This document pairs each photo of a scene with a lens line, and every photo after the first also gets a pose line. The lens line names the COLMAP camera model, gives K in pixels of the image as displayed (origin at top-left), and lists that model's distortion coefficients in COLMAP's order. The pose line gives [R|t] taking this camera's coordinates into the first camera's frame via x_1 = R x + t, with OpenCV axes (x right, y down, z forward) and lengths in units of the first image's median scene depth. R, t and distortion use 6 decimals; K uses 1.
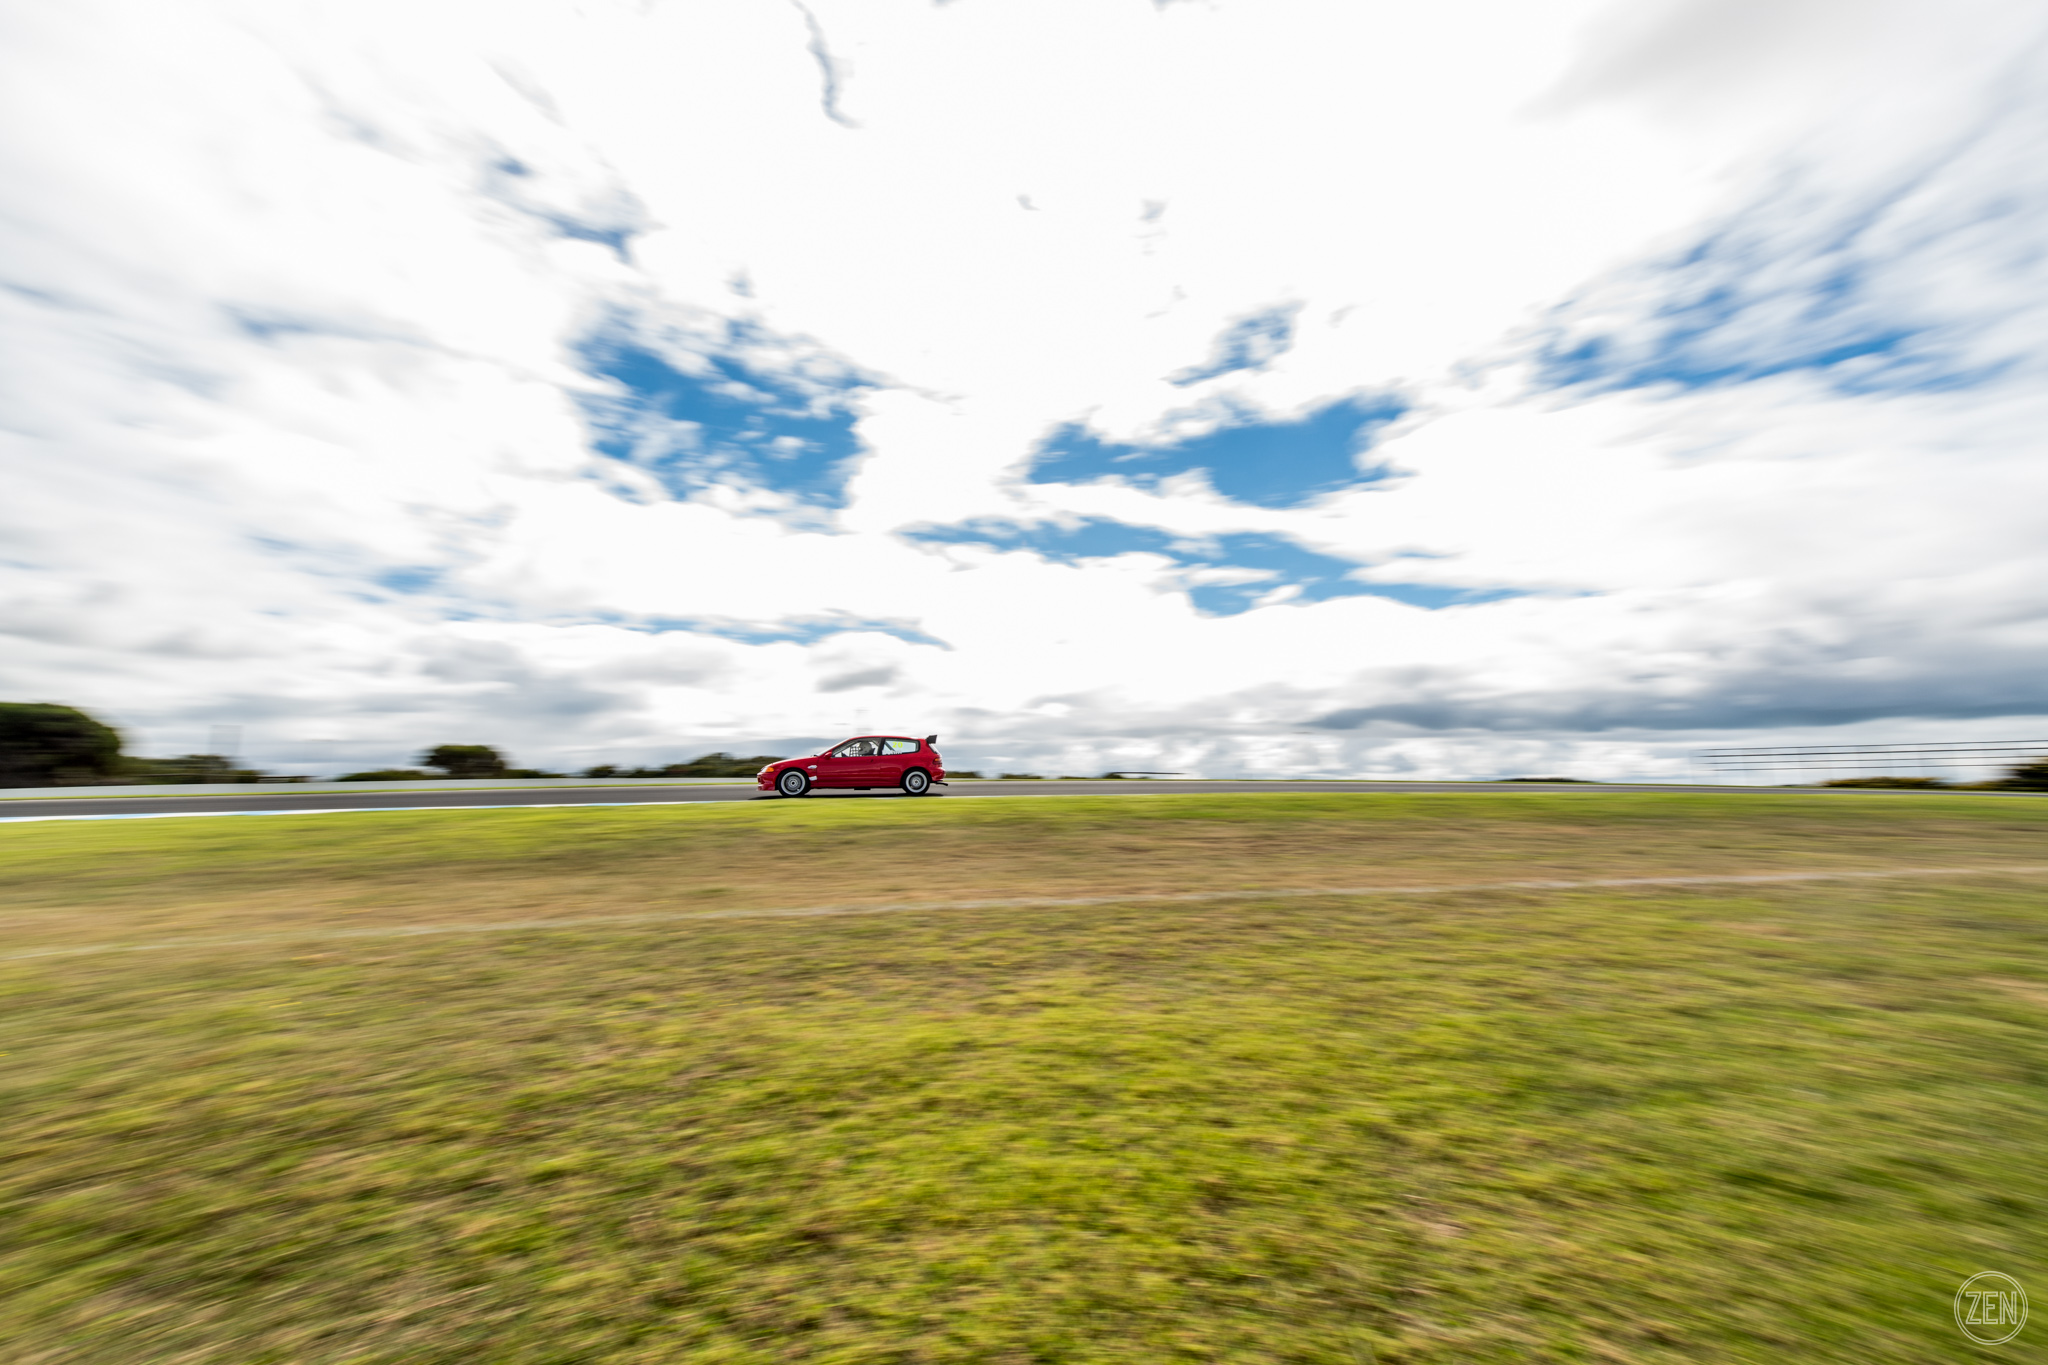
lens RADIAL K [[796.5, 0, 1028.1], [0, 796.5, 687.8], [0, 0, 1]] dist [0.018348, -0.006268]
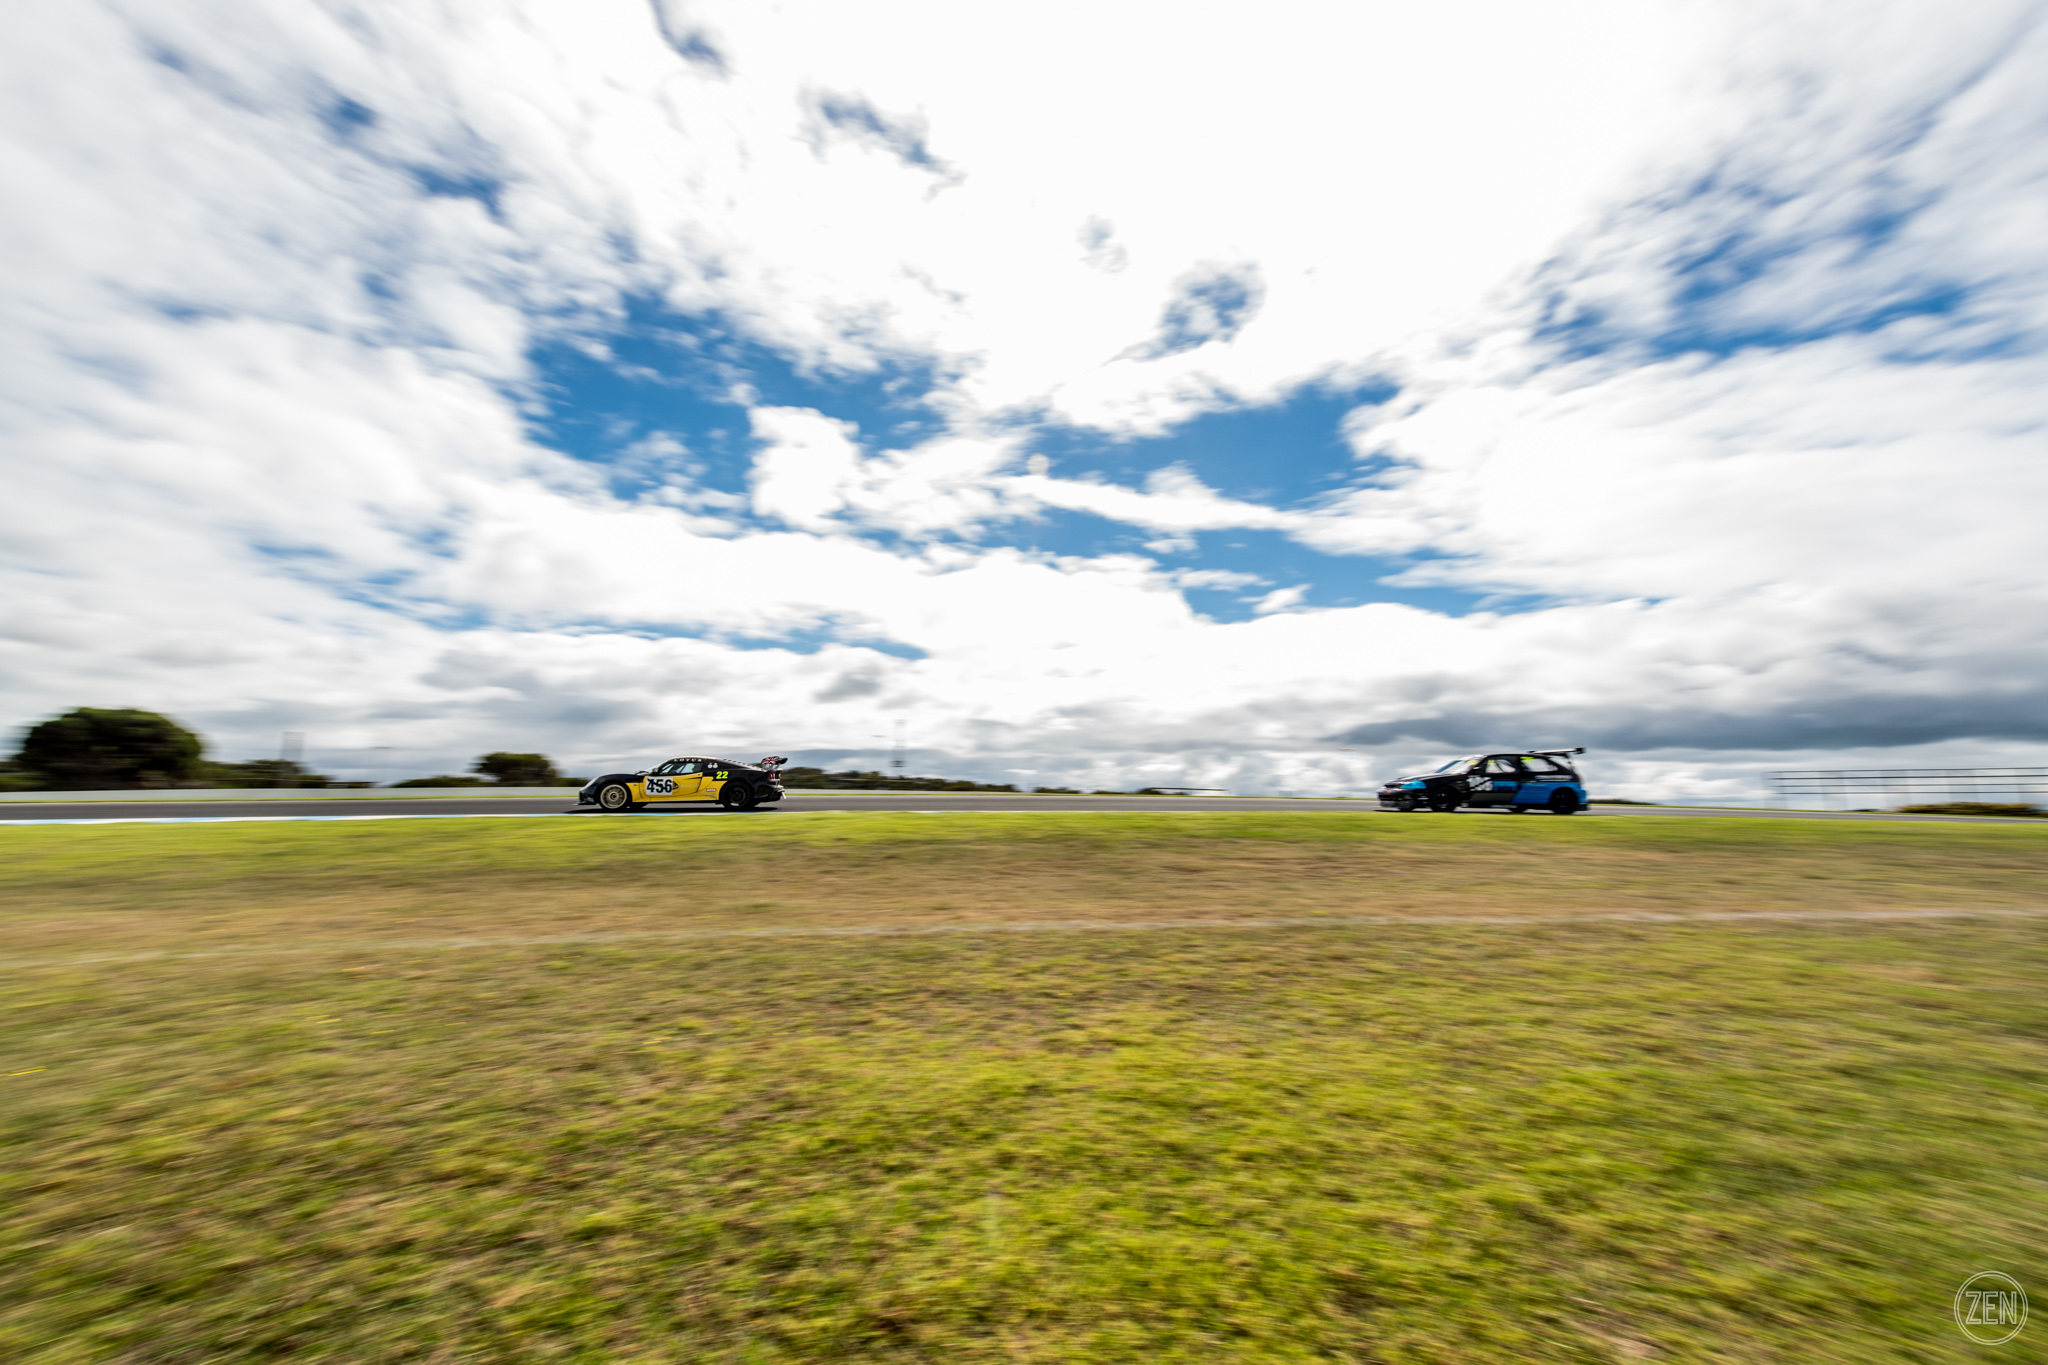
lens RADIAL K [[794.6, 0, 1026.3], [0, 794.6, 672.4], [0, 0, 1]] dist [0.017233, -0.005860]
pose [[0.998907, 0.005528, -0.046406, -0.044698], [-0.007233, 0.999302, -0.036650, 0.004433], [0.046171, 0.036945, 0.998250, 0.063373]]
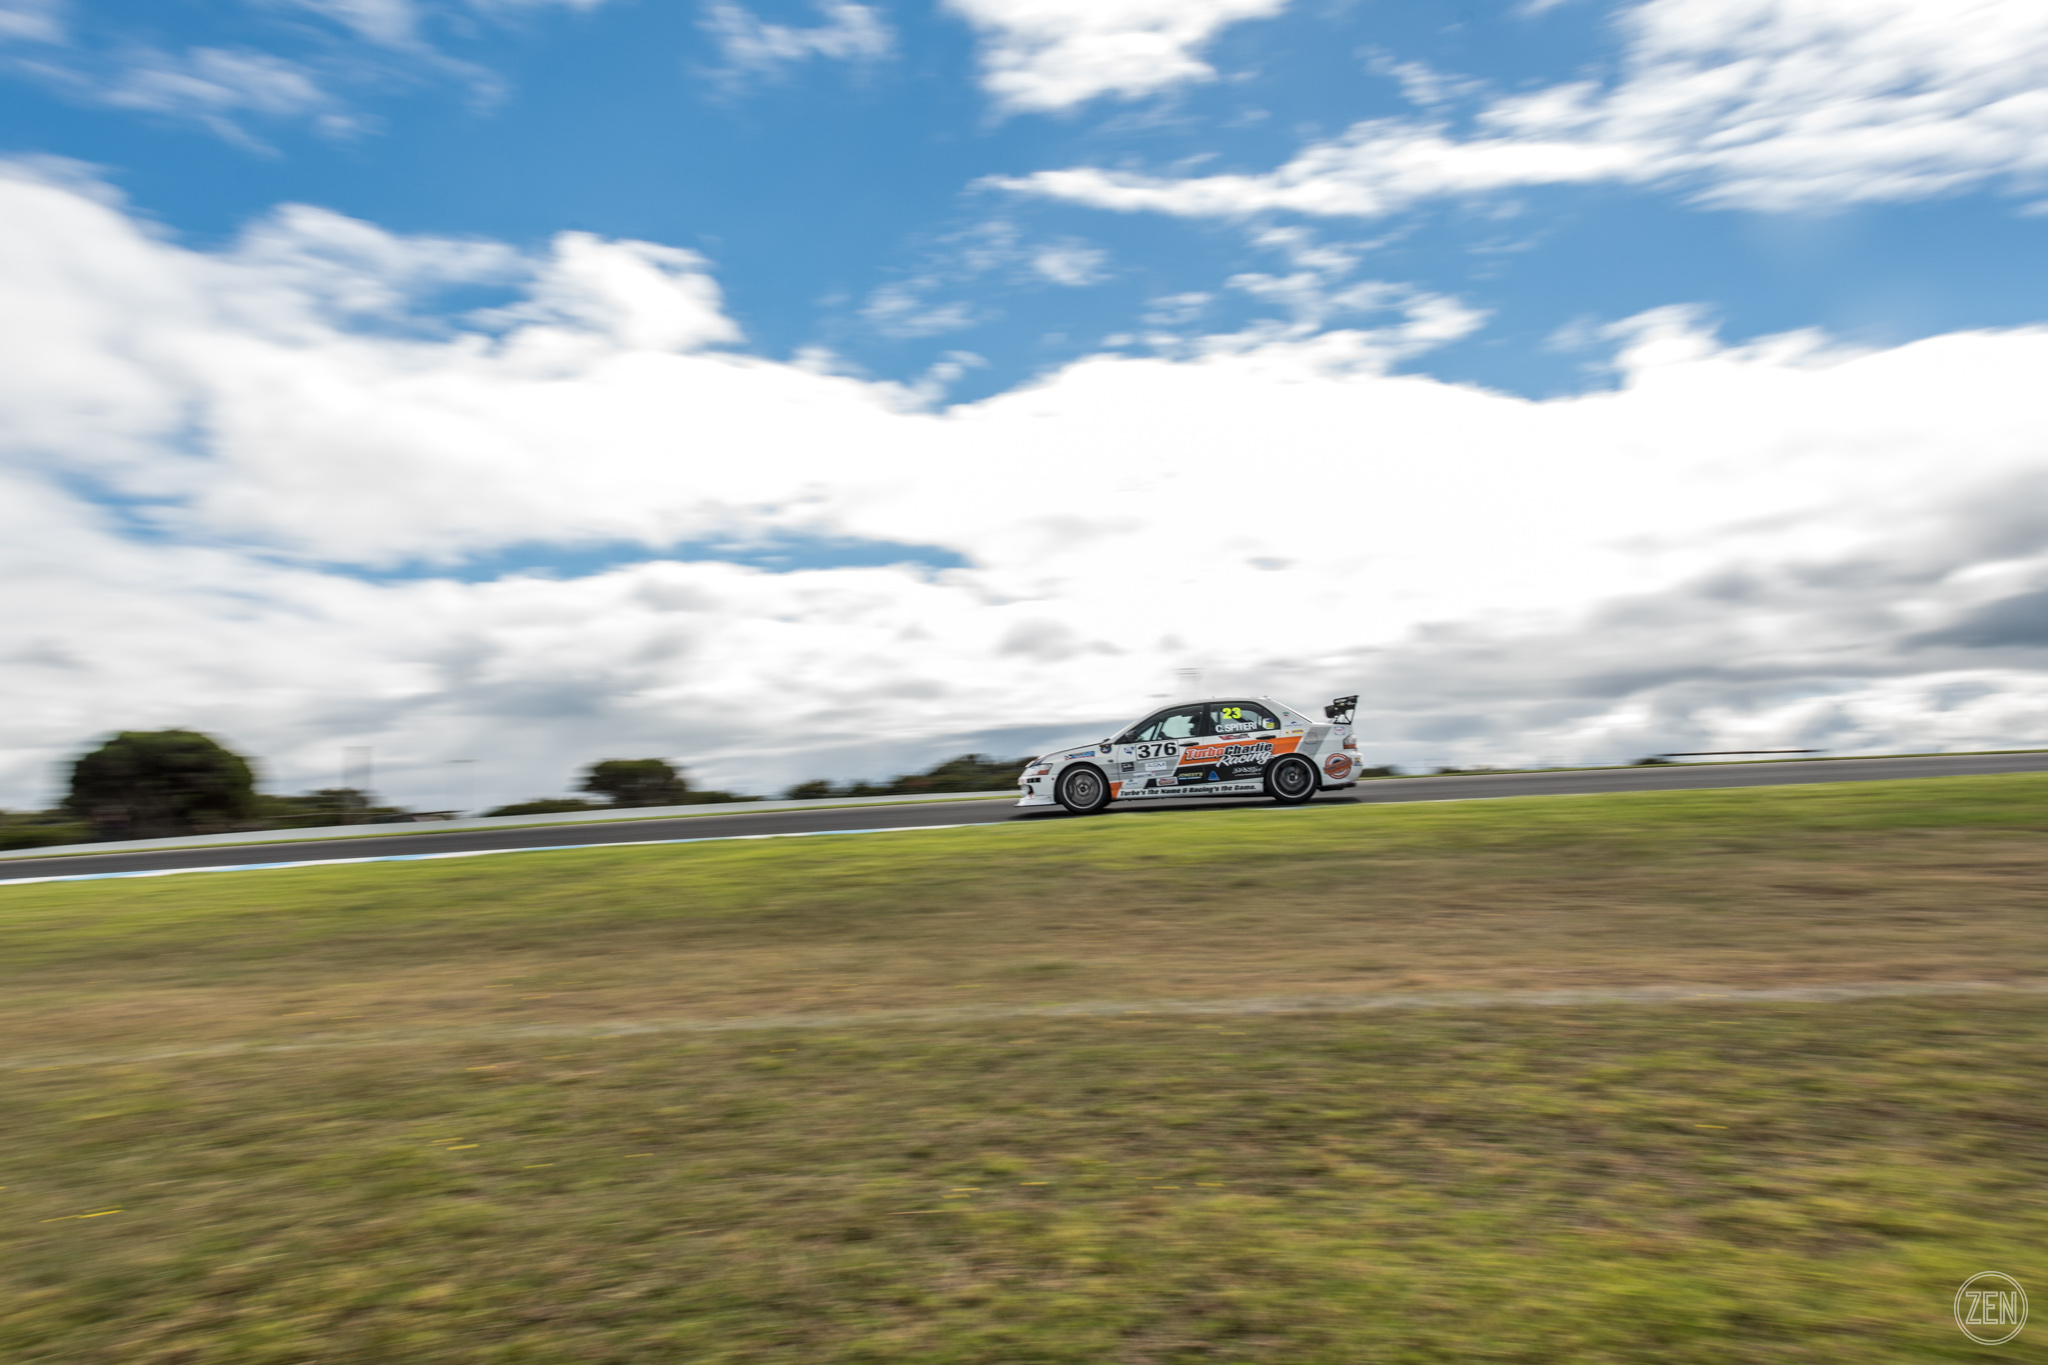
lens RADIAL K [[1339.0, 0, 1033.0], [0, 1339.0, 683.5], [0, 0, 1]] dist [0.032747, -0.025268]
pose [[0.948069, -0.064045, -0.311549, -0.172177], [0.075735, 0.996801, 0.025554, 0.048777], [0.308916, -0.047822, 0.949886, 0.179900]]
